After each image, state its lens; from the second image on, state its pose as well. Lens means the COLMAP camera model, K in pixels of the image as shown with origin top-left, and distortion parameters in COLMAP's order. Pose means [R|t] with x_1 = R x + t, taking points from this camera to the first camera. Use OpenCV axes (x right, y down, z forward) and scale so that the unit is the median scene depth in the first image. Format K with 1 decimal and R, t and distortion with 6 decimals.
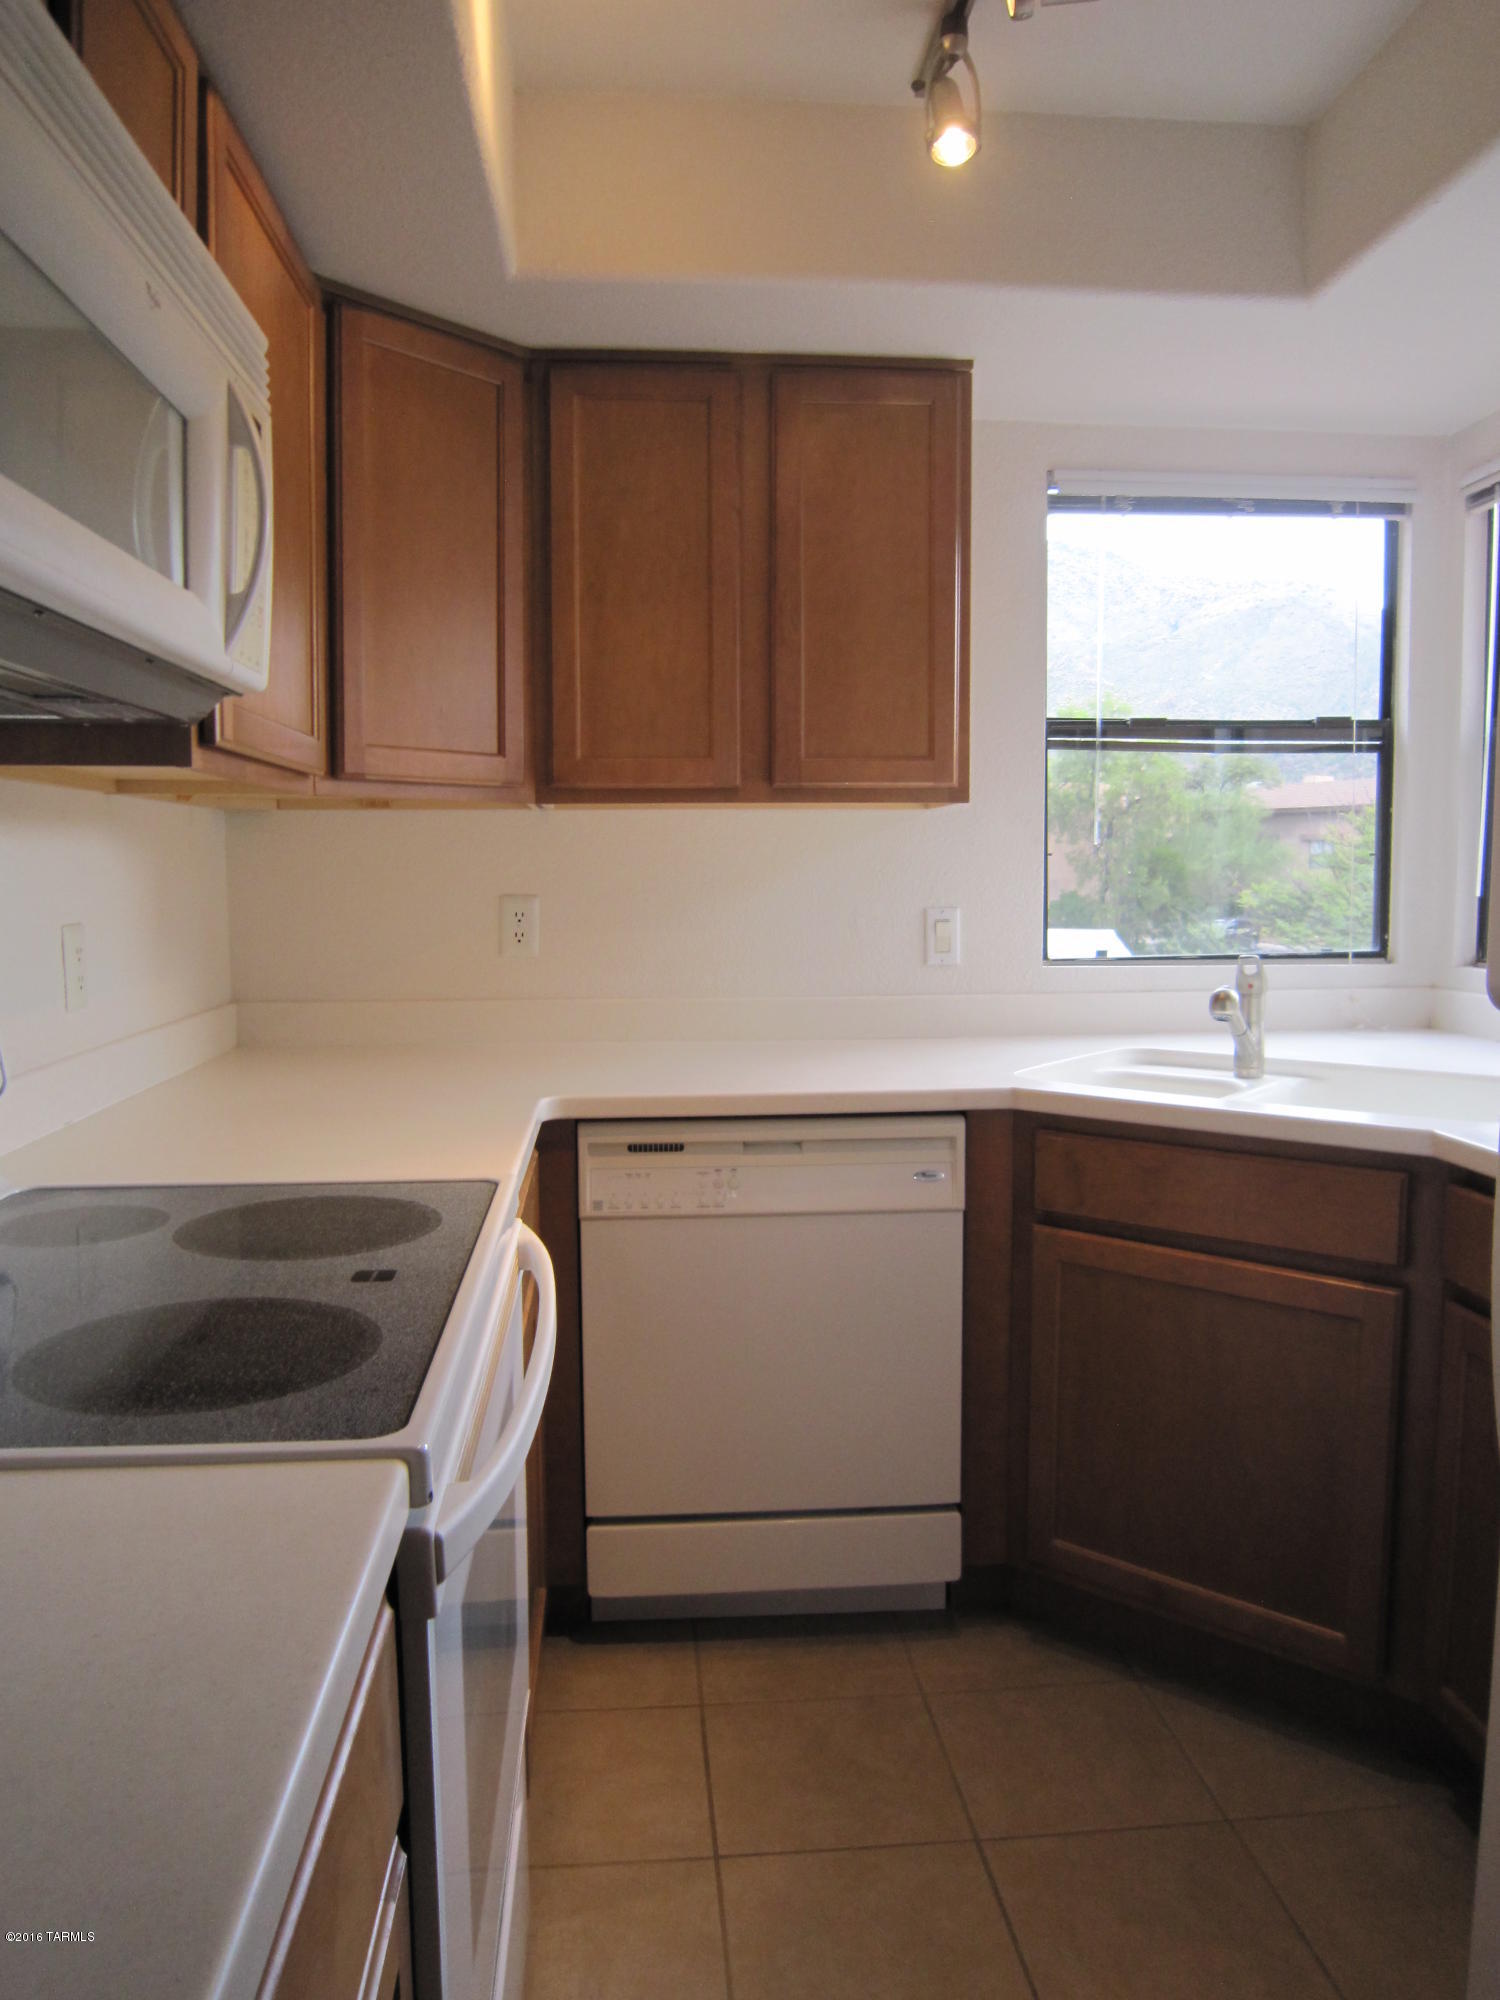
lens RADIAL K [[1416.6, 0, 750.0], [0, 1416.6, 1000.0], [0, 0, 1]] dist [-0.067608, 0.021375]
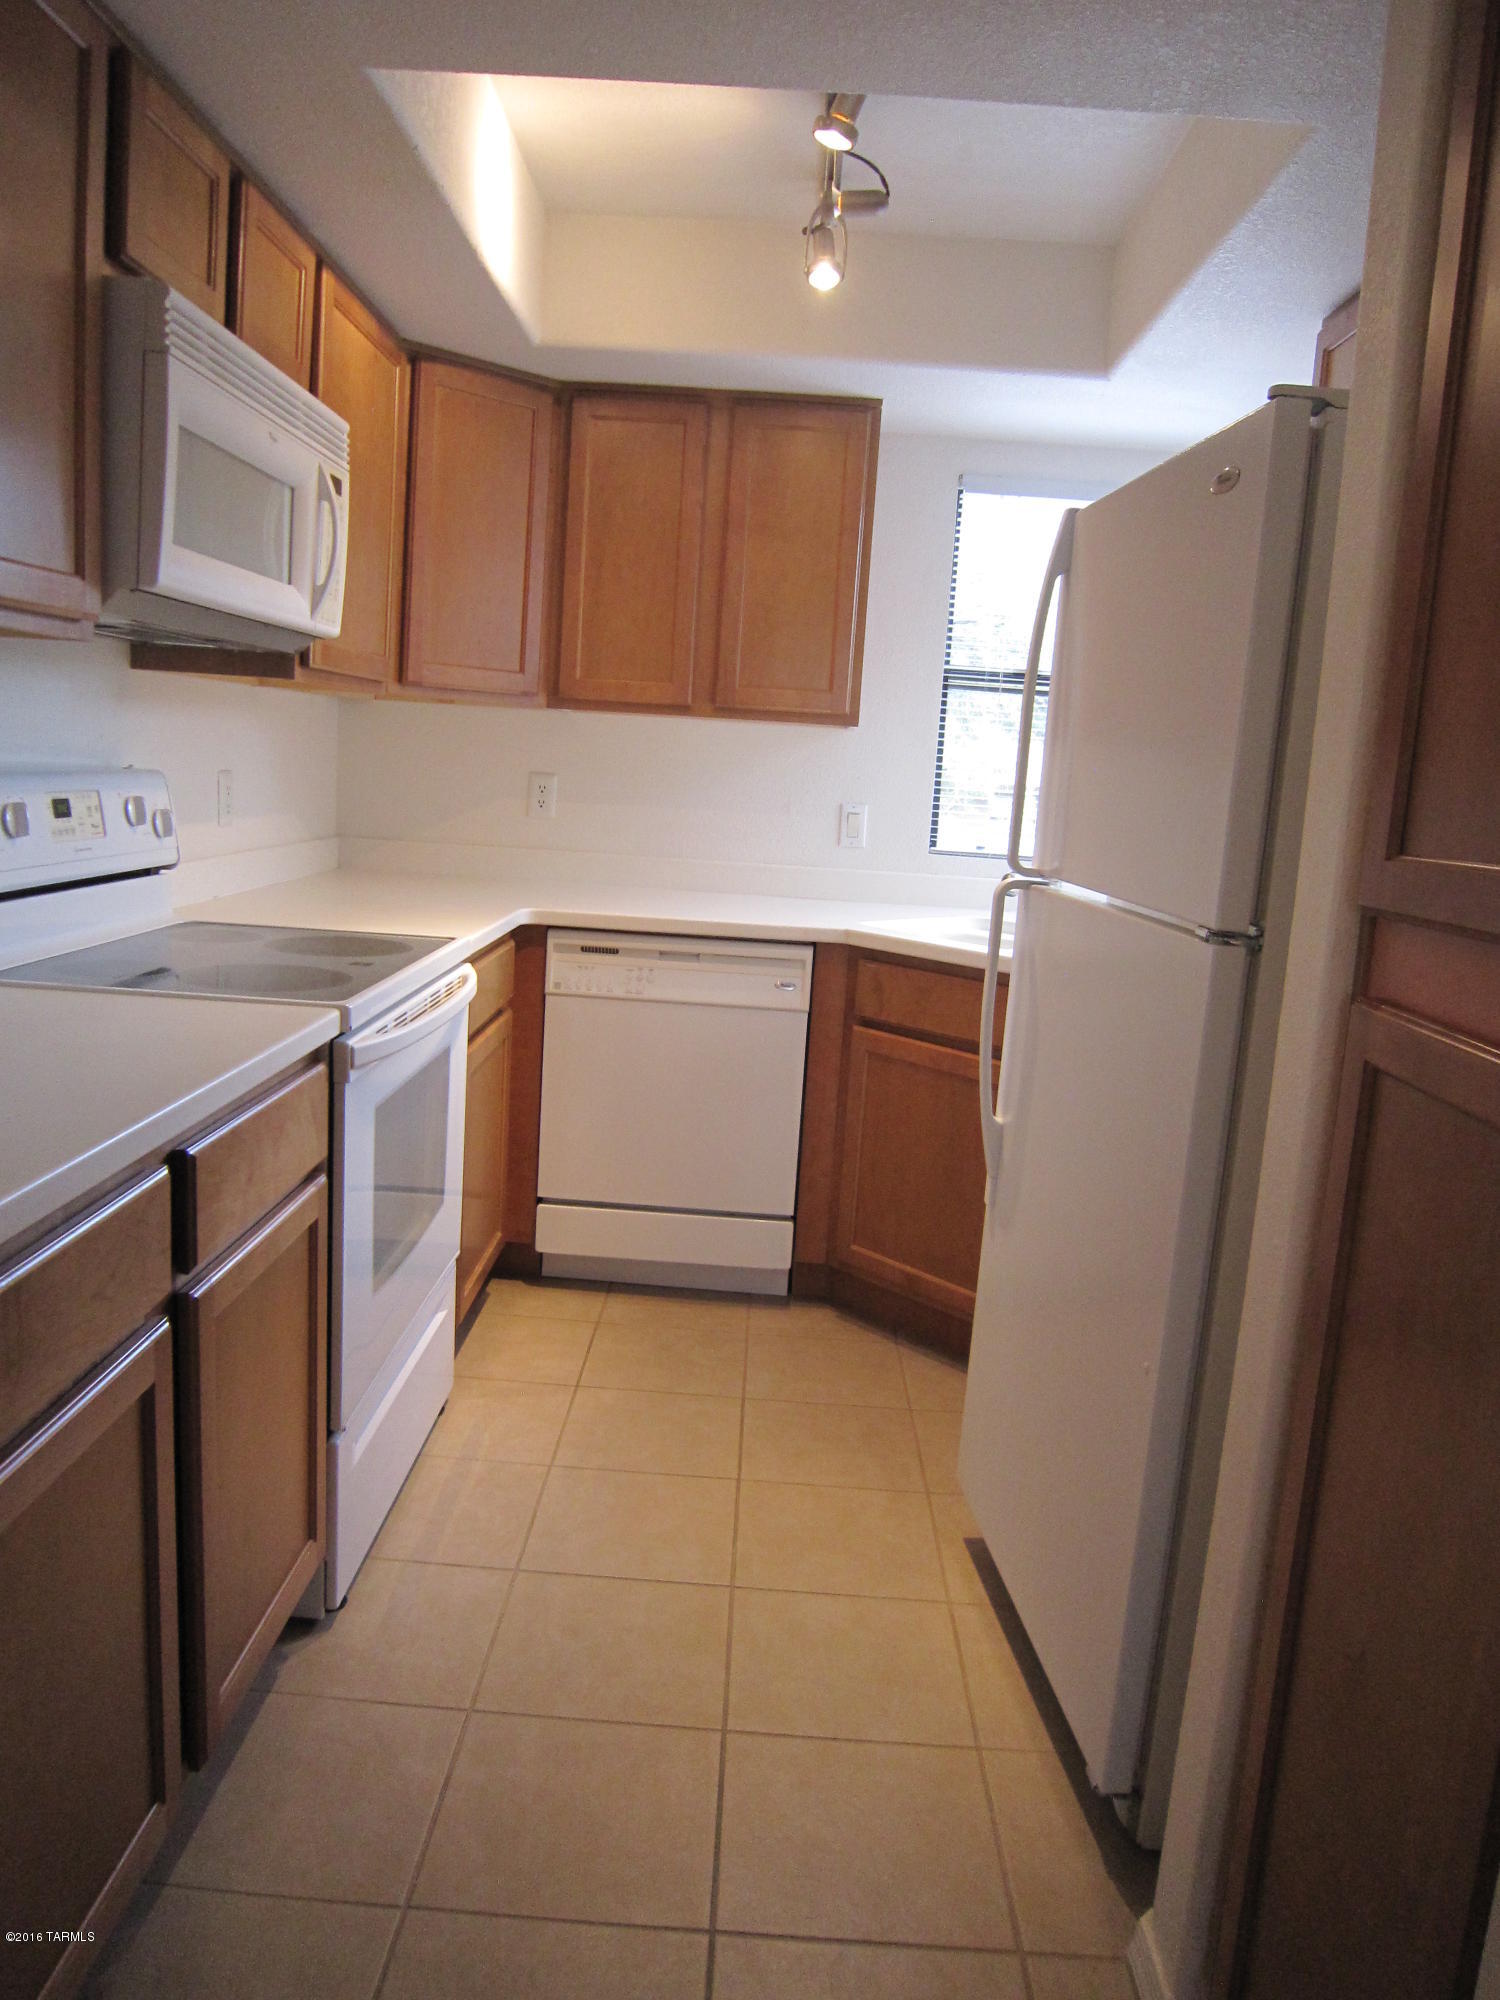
lens RADIAL K [[1416.6, 0, 750.0], [0, 1416.6, 1000.0], [0, 0, 1]] dist [-0.067608, 0.021375]
pose [[0.991653, 0.083681, -0.098090, 0.233297], [-0.076485, 0.994248, 0.074967, 0.033340], [0.103799, -0.066839, 0.992350, -0.439022]]
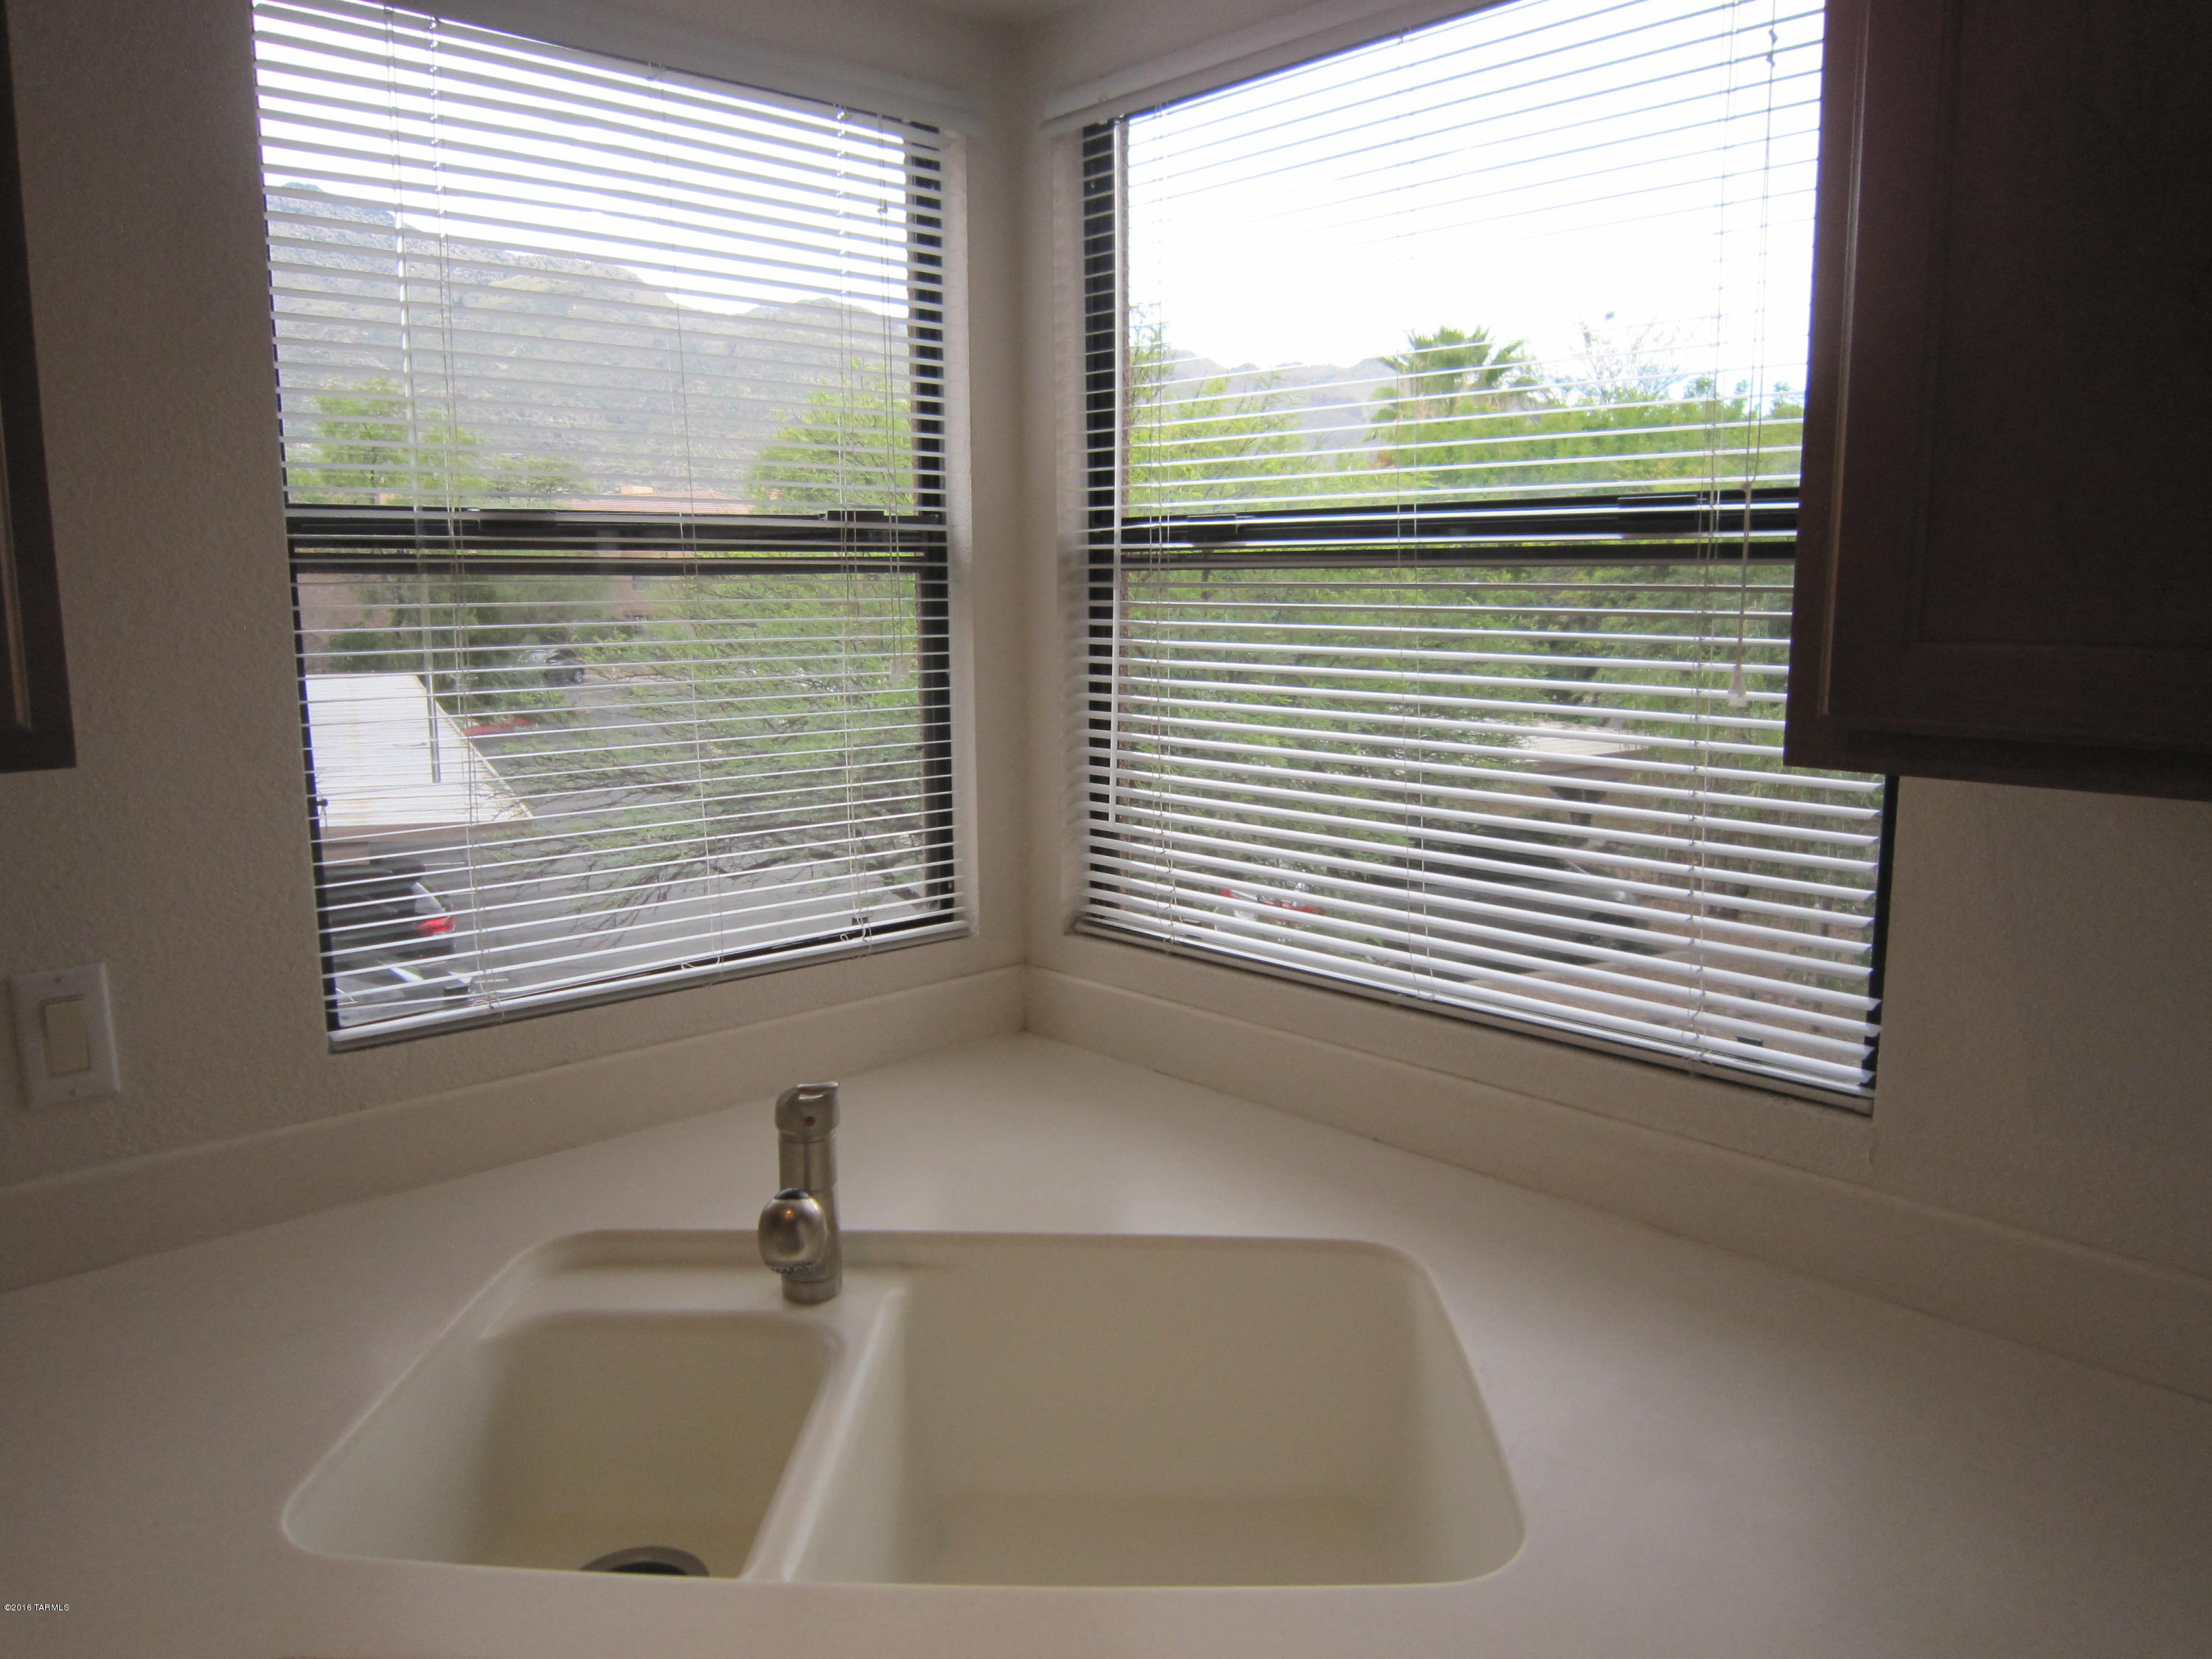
lens RADIAL K [[1566.8, 0, 1079.0], [0, 1566.8, 830.2], [0, 0, 1]] dist [-0.067608, 0.021375]
pose [[0.792162, -0.094197, 0.602998, 0.135801], [0.056835, 0.995110, 0.080787, -0.157424], [-0.607659, -0.029725, 0.793642, 0.588390]]
